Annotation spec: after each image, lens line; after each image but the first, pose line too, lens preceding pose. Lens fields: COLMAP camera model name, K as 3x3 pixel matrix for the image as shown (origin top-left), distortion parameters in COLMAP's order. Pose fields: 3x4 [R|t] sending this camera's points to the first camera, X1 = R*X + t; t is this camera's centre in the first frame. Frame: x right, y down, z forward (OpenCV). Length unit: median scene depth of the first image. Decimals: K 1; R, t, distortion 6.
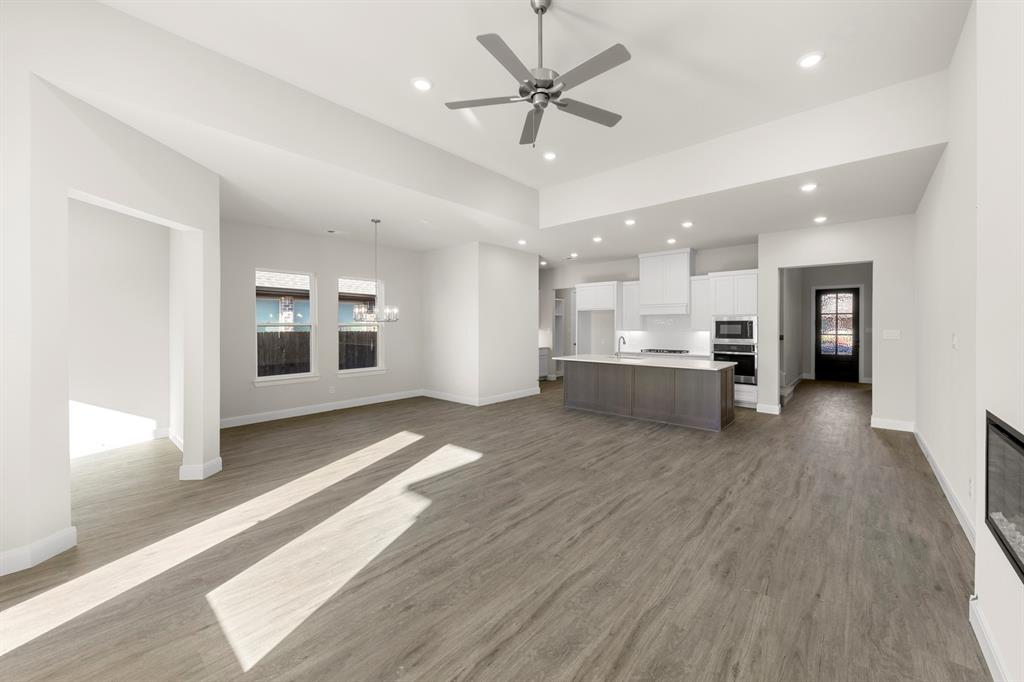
lens RADIAL K [[395.8, 0, 512.6], [0, 395.8, 326.8], [0, 0, 1]] dist [0.000013, 0.000009]
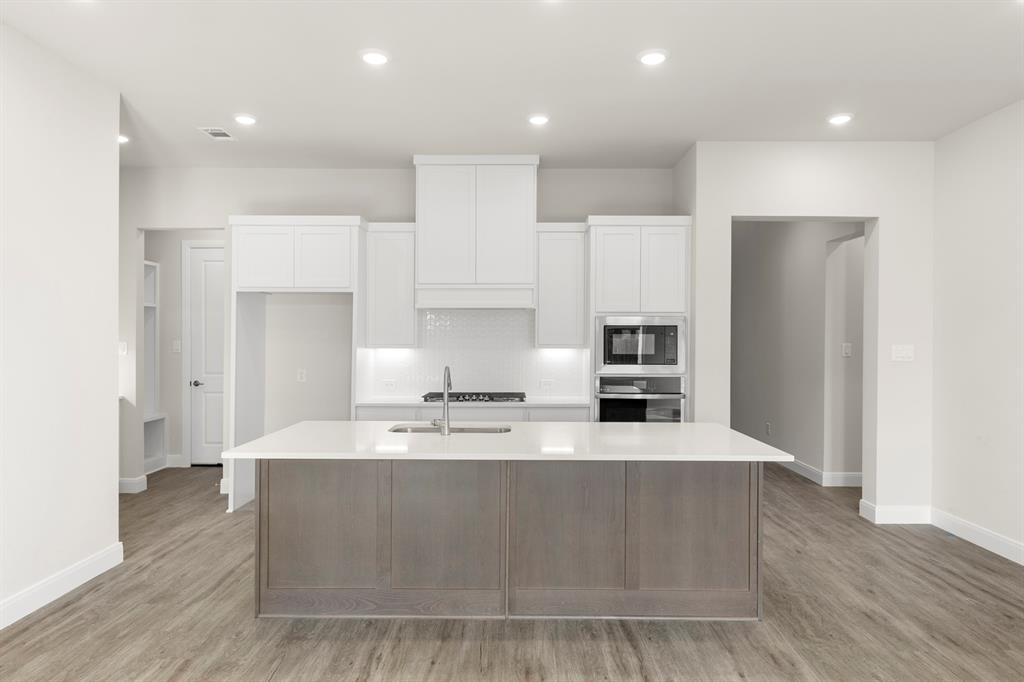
lens RADIAL K [[636.8, 0, 512.0], [0, 636.8, 341.0], [0, 0, 1]] dist [0.021953, 0.000566]
pose [[0.746586, -0.004488, 0.665274, -0.035867], [-0.002105, 0.999956, 0.009108, -0.003473], [-0.665286, -0.008200, 0.746544, 0.467230]]
